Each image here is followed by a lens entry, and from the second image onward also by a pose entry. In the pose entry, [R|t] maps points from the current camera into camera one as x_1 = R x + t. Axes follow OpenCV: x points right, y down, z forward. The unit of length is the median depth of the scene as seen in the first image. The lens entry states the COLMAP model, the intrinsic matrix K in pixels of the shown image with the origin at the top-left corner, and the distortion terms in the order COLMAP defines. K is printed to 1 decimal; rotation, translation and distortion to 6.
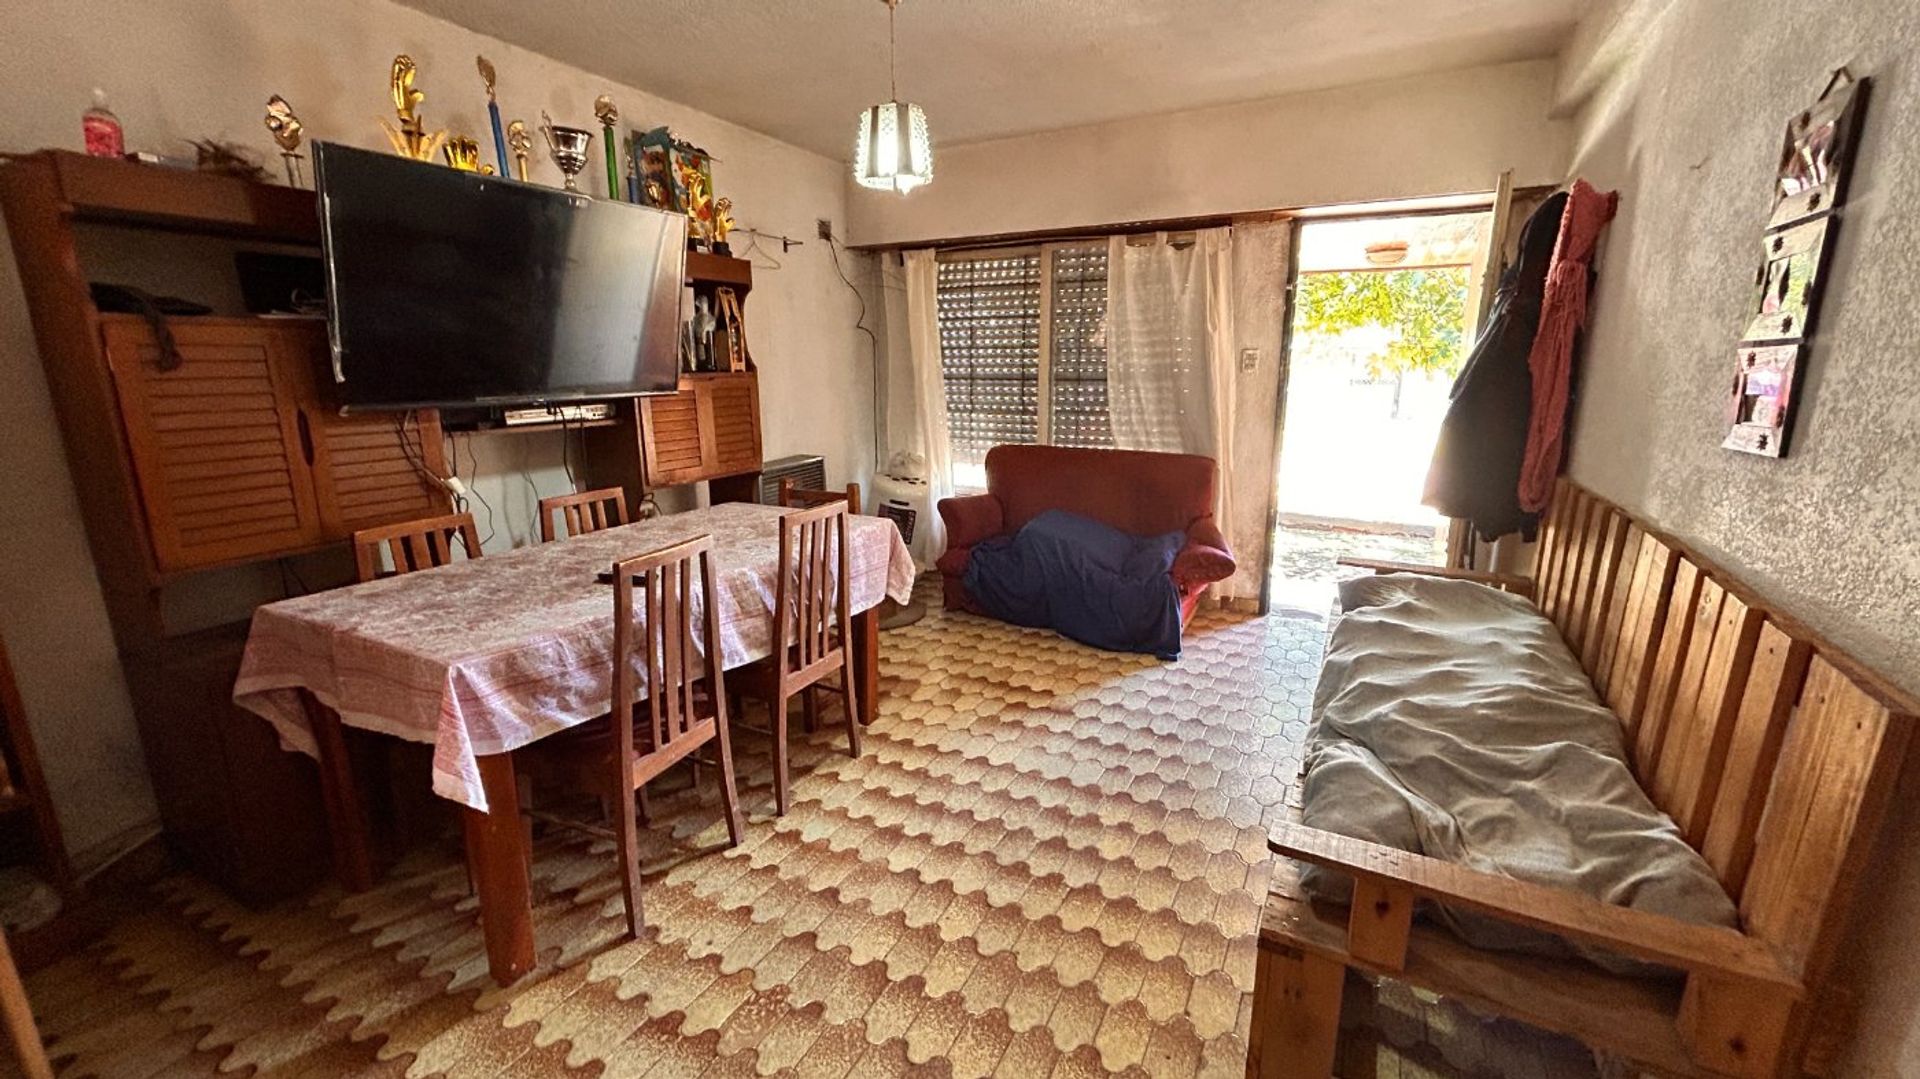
lens RADIAL K [[772.0, 0, 957.6], [0, 772.0, 539.8], [0, 0, 1]] dist [-0.001231, 0.001389]
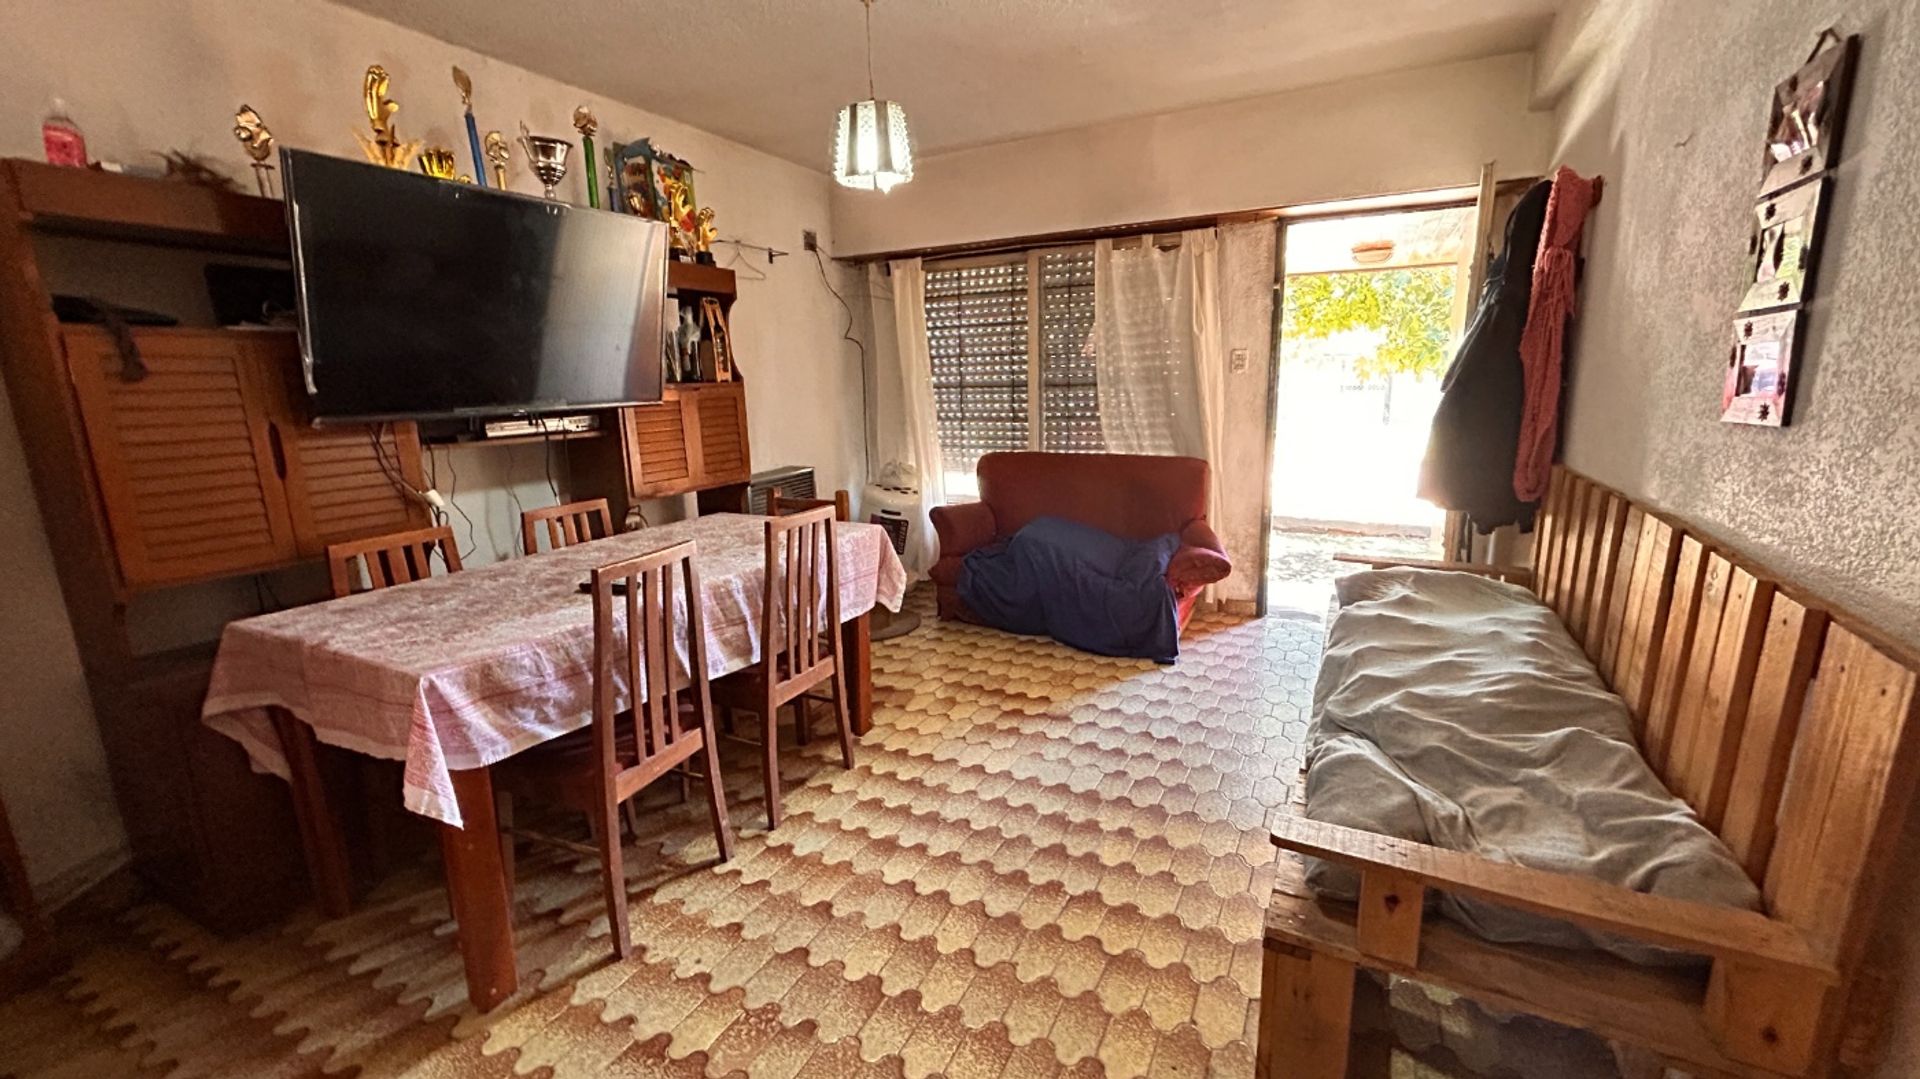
lens RADIAL K [[772.0, 0, 957.6], [0, 772.0, 539.8], [0, 0, 1]] dist [-0.001231, 0.001389]
pose [[0.999730, -0.022692, 0.004942, 0.007594], [0.022787, 0.999539, -0.020056, 0.015407], [-0.004485, 0.020163, 0.999787, 0.015894]]
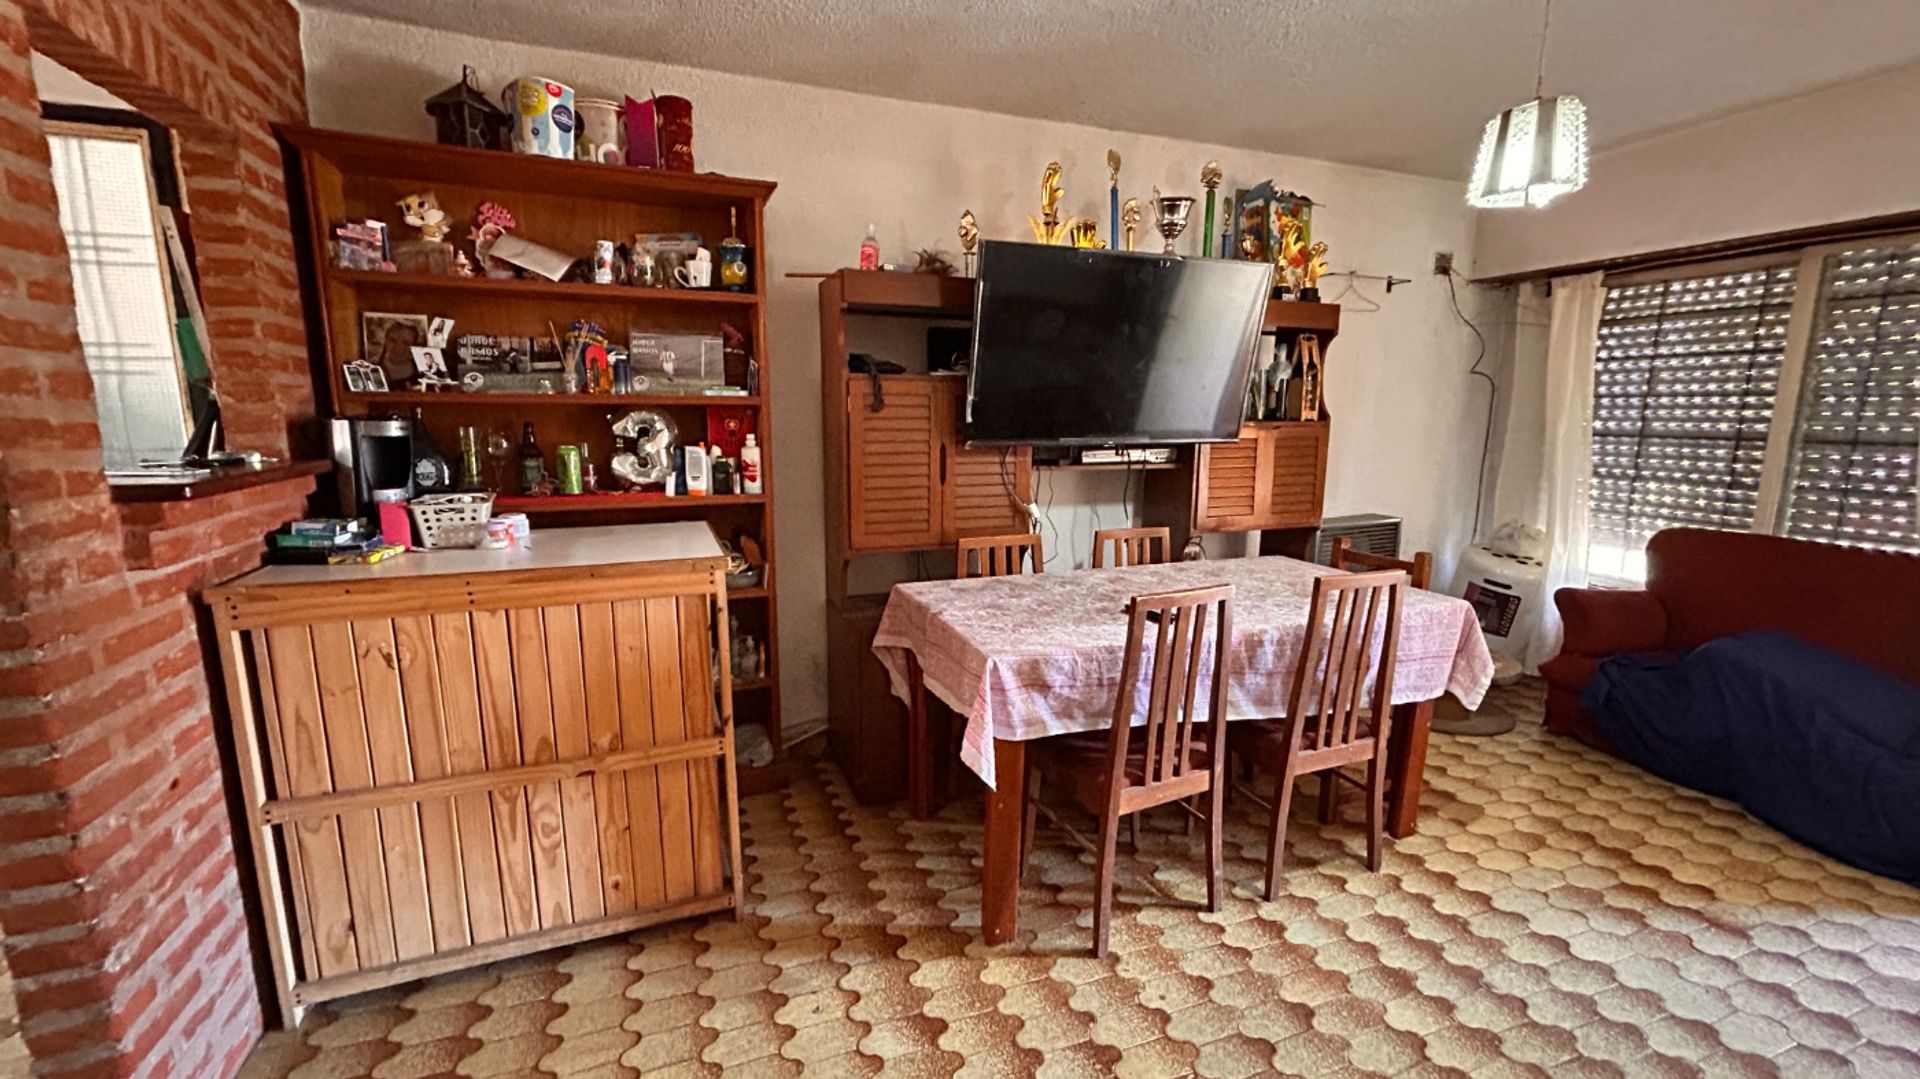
lens RADIAL K [[772.0, 0, 957.6], [0, 772.0, 539.8], [0, 0, 1]] dist [-0.001231, 0.001389]
pose [[0.750280, 0.119699, -0.650194, 0.035768], [-0.158783, 0.987312, -0.001462, -0.004716], [0.641769, 0.104337, 0.759767, 0.023243]]
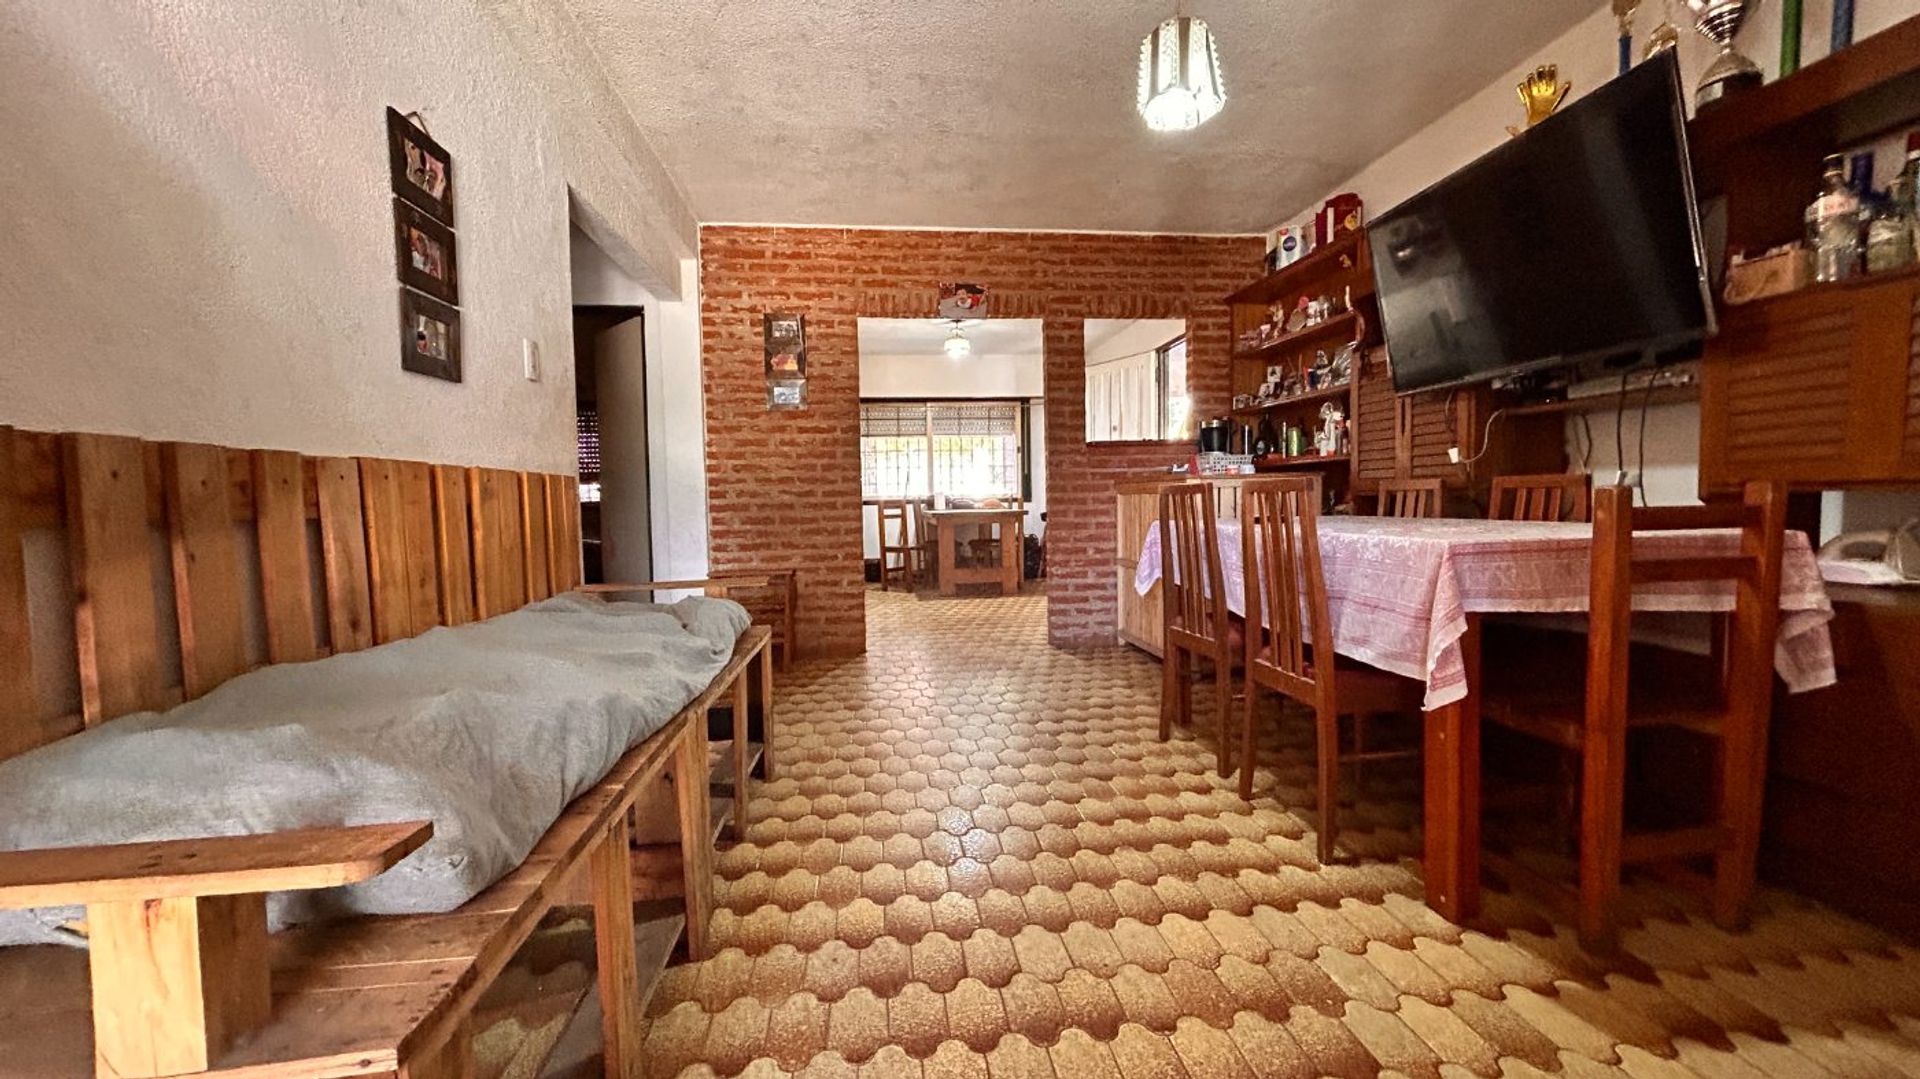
lens RADIAL K [[763.7, 0, 951.4], [0, 763.7, 551.2], [0, 0, 1]] dist [-0.001077, 0.000344]
pose [[-0.831520, 0.050249, -0.553217, 0.530962], [-0.112200, 0.960181, 0.255858, -0.123831], [0.544045, 0.274822, -0.792772, 1.354877]]
